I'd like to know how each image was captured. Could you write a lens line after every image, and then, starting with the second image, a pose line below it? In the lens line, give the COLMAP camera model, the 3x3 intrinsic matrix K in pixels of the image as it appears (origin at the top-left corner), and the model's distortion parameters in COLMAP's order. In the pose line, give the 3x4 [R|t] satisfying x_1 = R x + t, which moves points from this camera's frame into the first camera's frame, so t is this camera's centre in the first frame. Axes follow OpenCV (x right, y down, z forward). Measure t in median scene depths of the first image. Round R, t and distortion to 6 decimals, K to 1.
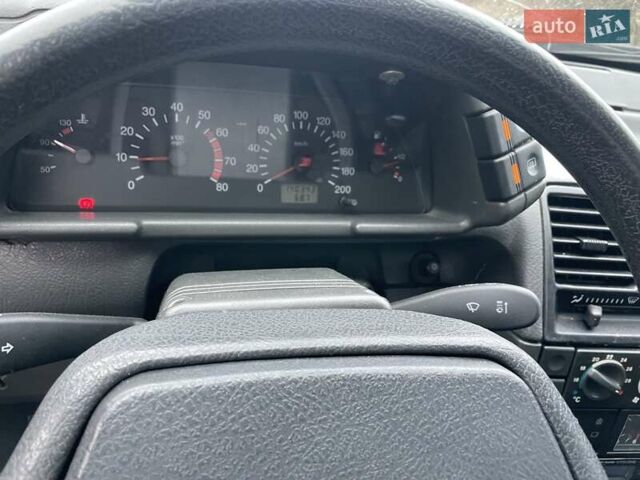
lens RADIAL K [[470.9, 0, 320.0], [0, 470.9, 240.0], [0, 0, 1]] dist [0.106863, -0.147739]
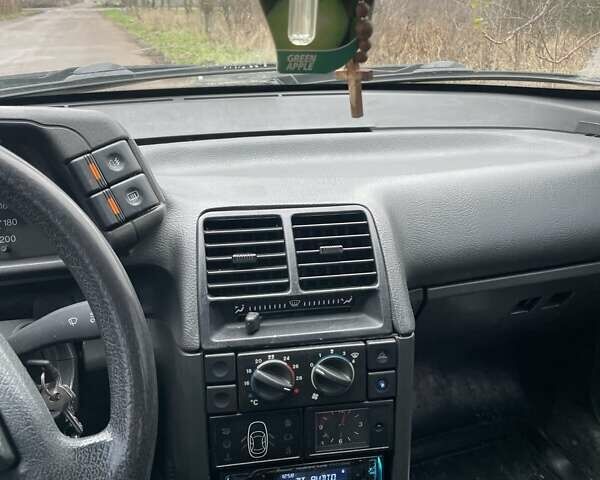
lens RADIAL K [[588.5, 0, 300.0], [0, 588.5, 240.0], [0, 0, 1]] dist [0.081208, -0.143735]
pose [[0.990687, -0.133116, 0.028612, 0.670154], [0.135641, 0.983167, -0.122413, 0.155193], [-0.011835, 0.125153, 0.992067, -0.380549]]
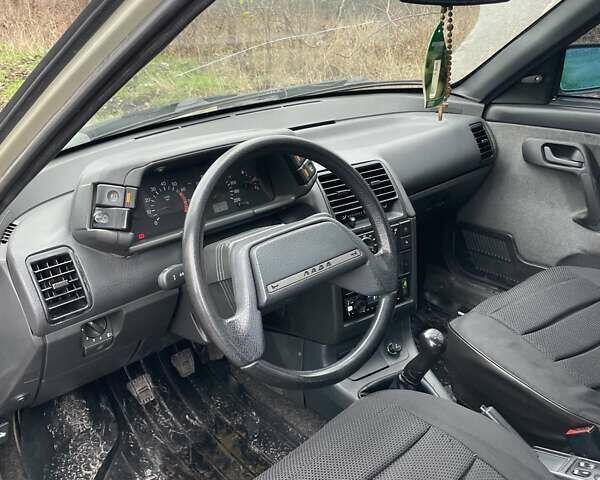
lens RADIAL K [[588.5, 0, 300.0], [0, 588.5, 240.0], [0, 0, 1]] dist [0.081208, -0.143735]
pose [[0.863658, -0.309486, 0.397885, -0.799263], [0.335108, 0.942164, 0.005448, 0.141021], [-0.376559, 0.128629, 0.917419, -1.485530]]
